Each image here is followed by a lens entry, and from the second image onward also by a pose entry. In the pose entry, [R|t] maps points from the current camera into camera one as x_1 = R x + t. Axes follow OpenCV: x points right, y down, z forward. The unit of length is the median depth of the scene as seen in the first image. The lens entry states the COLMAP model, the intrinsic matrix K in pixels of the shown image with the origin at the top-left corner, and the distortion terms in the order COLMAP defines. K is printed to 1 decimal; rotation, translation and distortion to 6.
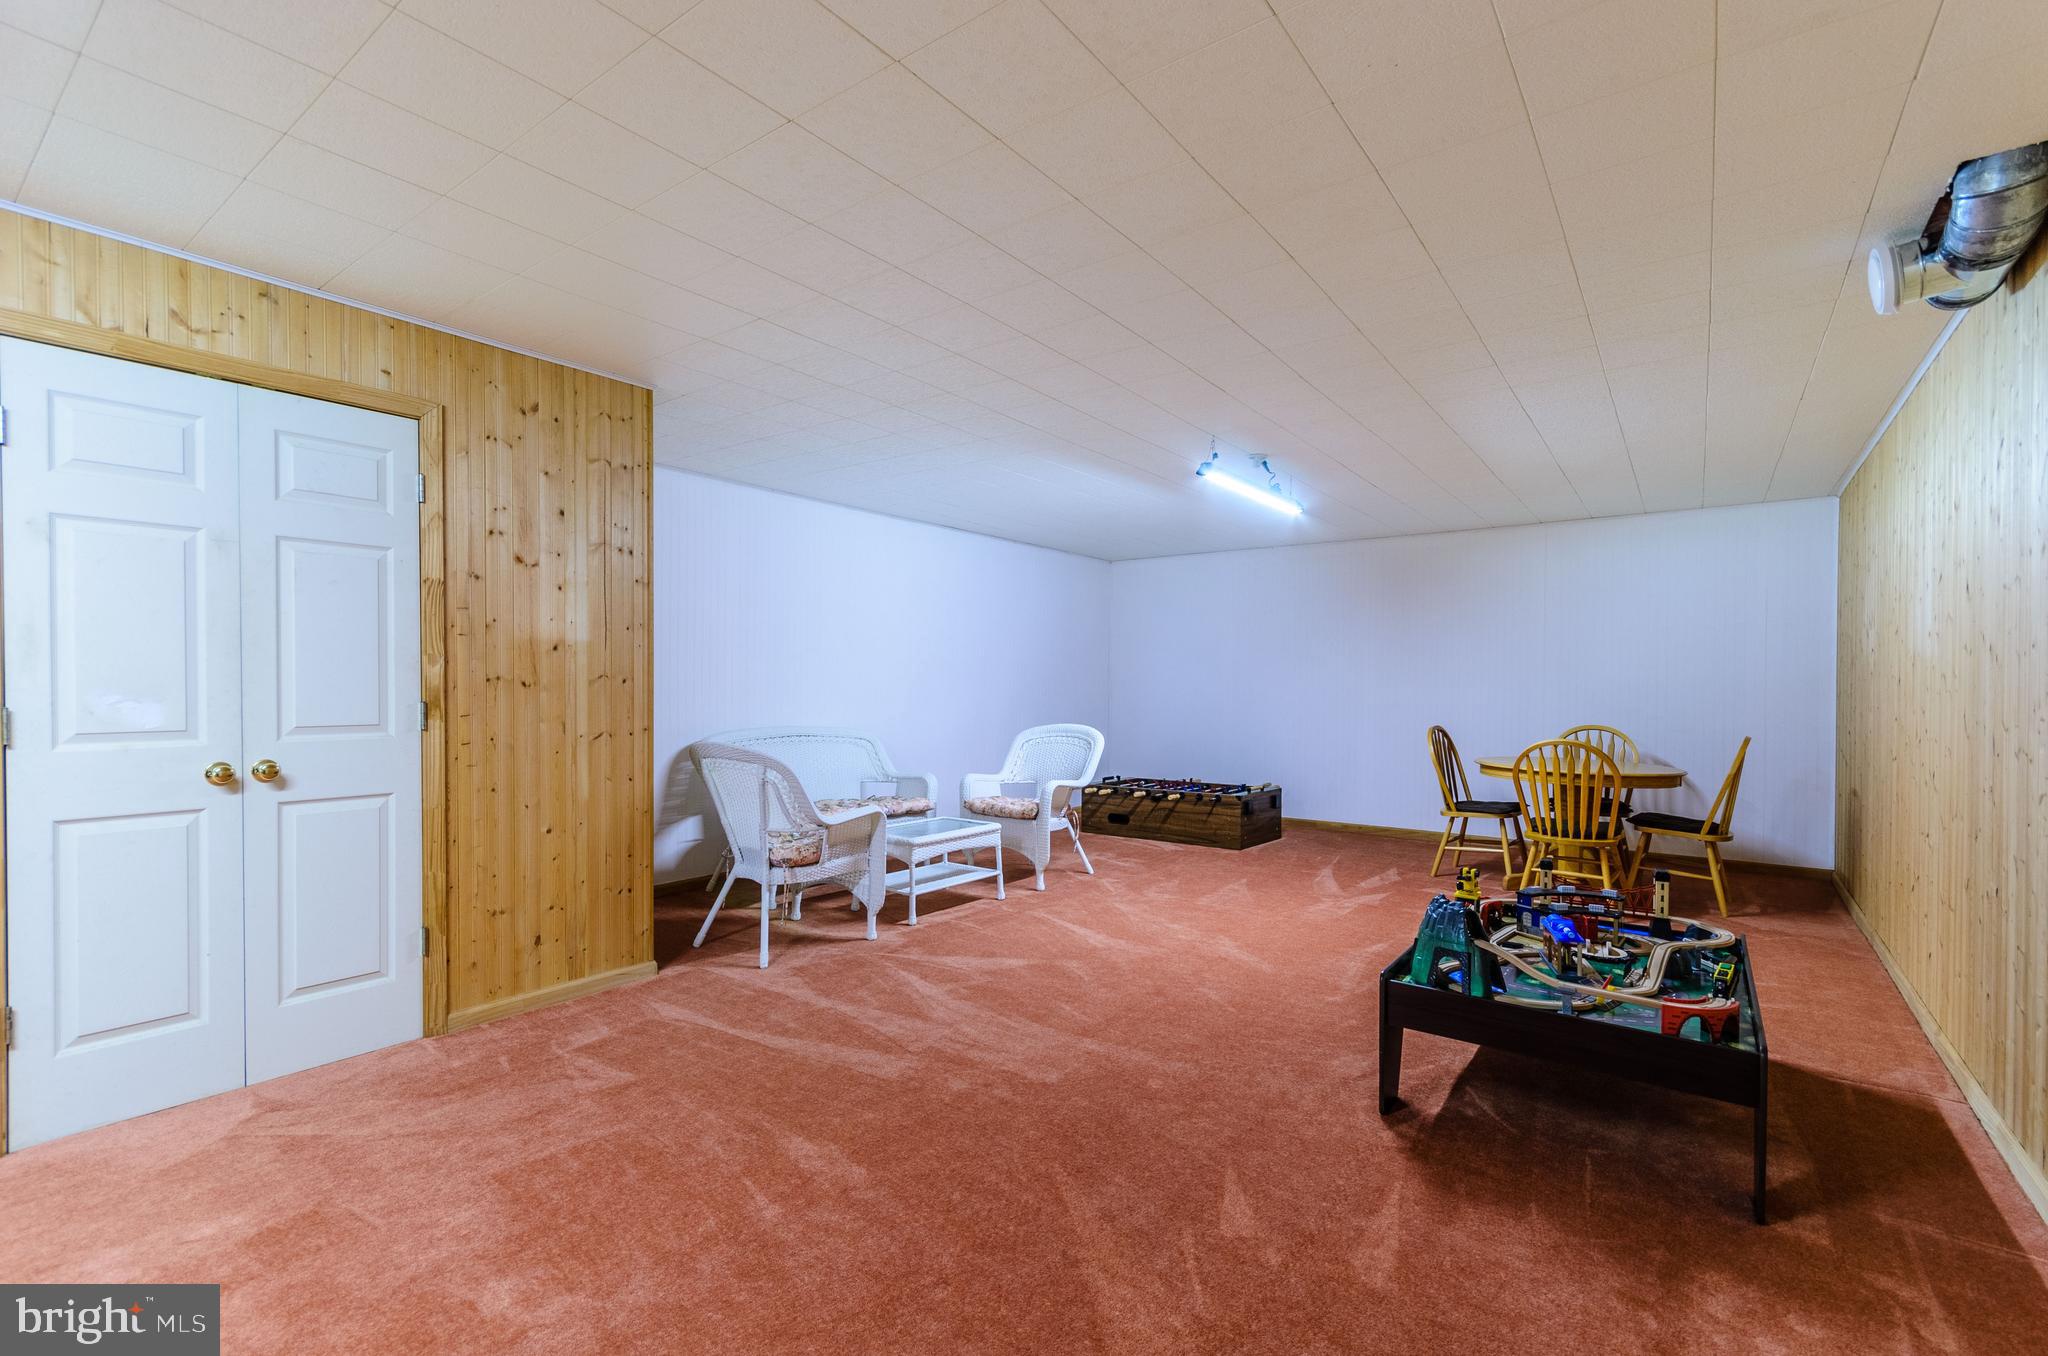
lens RADIAL K [[905.3, 0, 1021.8], [0, 905.3, 698.1], [0, 0, 1]] dist [-0.000514, -0.000270]
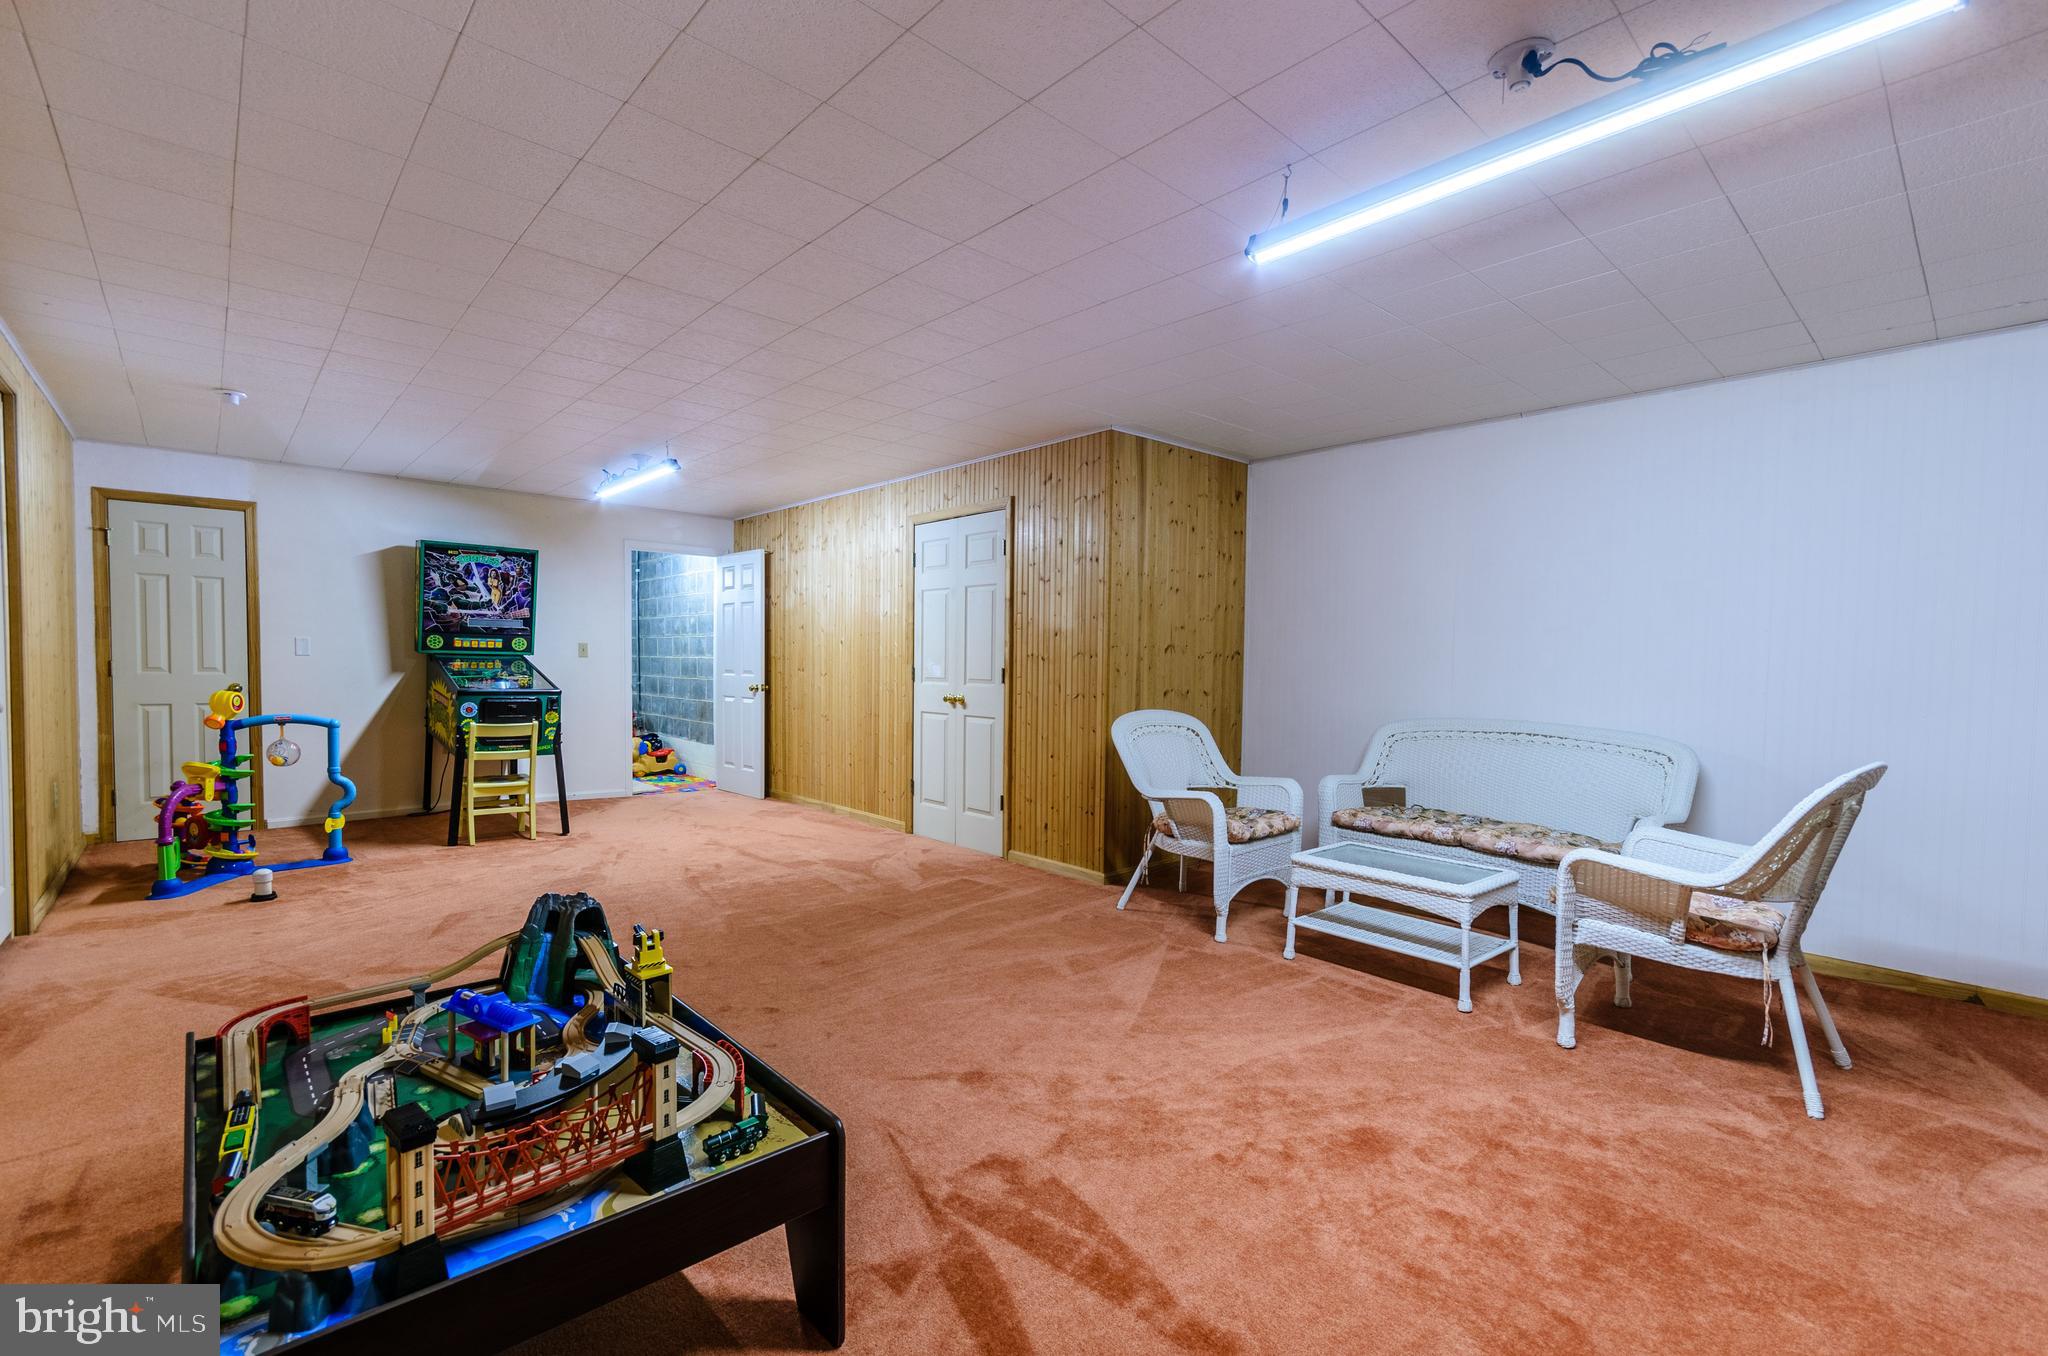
lens RADIAL K [[905.3, 0, 1021.8], [0, 905.3, 698.1], [0, 0, 1]] dist [-0.000514, -0.000270]
pose [[-0.201347, 0.036191, -0.978851, 0.959652], [-0.027149, 0.998727, 0.042510, -0.012883], [0.979144, 0.035134, -0.200108, 1.246536]]
